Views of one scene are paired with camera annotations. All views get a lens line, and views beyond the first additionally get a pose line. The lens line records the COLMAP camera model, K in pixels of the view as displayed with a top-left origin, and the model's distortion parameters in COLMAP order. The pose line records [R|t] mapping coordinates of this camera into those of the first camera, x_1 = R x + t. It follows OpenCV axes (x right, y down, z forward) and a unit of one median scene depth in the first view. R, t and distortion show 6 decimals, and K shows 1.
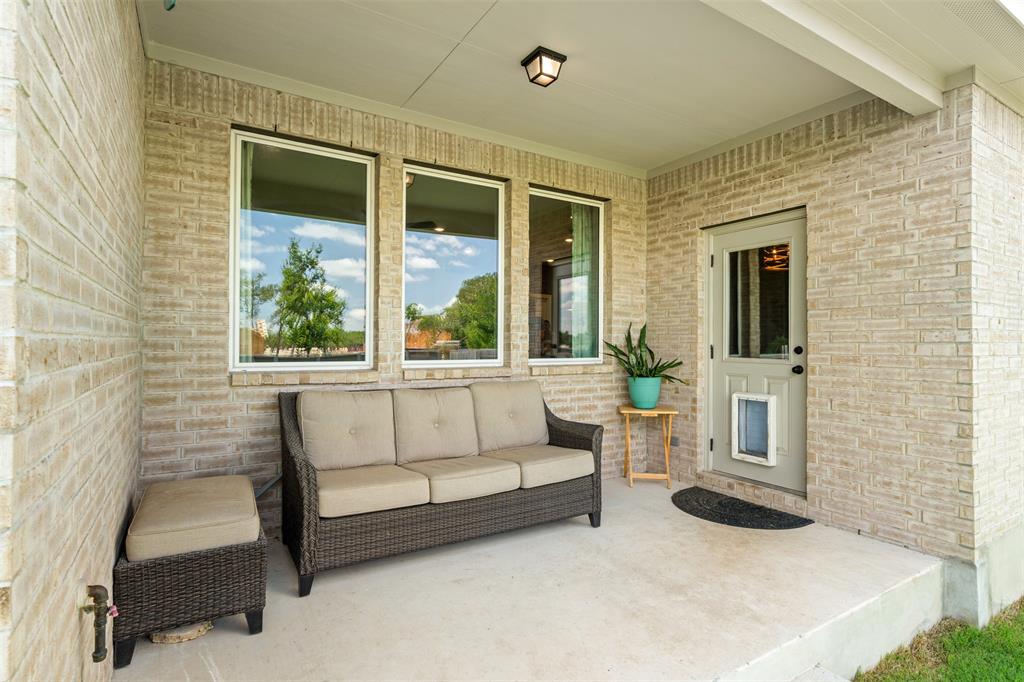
lens RADIAL K [[519.7, 0, 512.0], [0, 519.7, 341.0], [0, 0, 1]] dist [-0.000074, -0.000023]
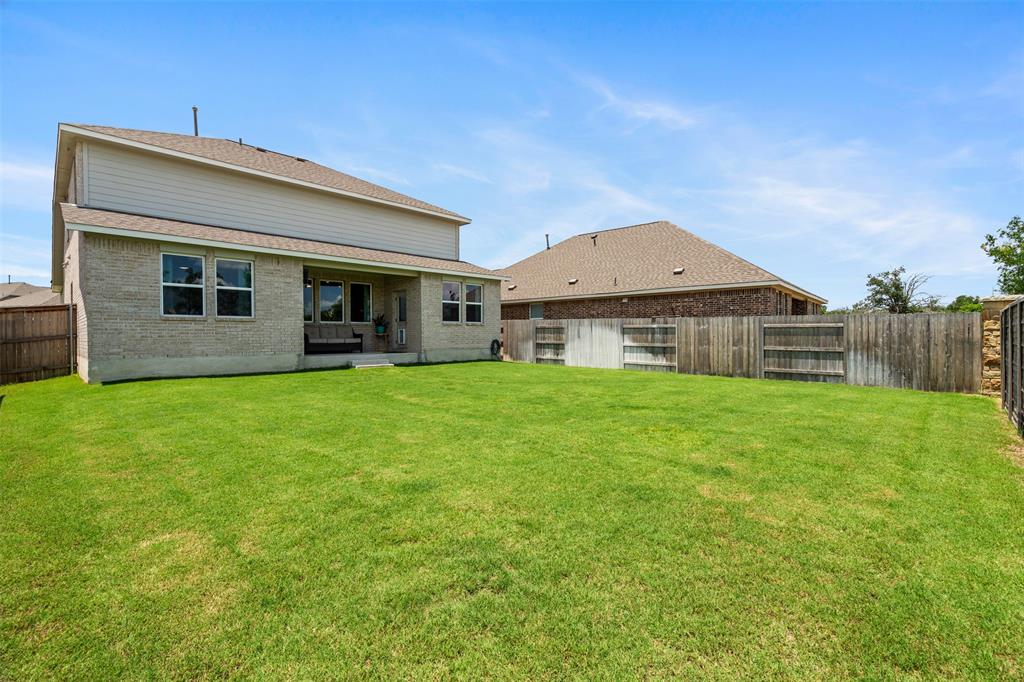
lens RADIAL K [[461.6, 0, 516.9], [0, 461.6, 339.4], [0, 0, 1]] dist [-0.011168, 0.000177]
pose [[0.966705, -0.010231, 0.255689, 0.425261], [0.005921, 0.999827, 0.017622, 0.136944], [-0.255825, -0.015521, 0.966599, -3.357848]]
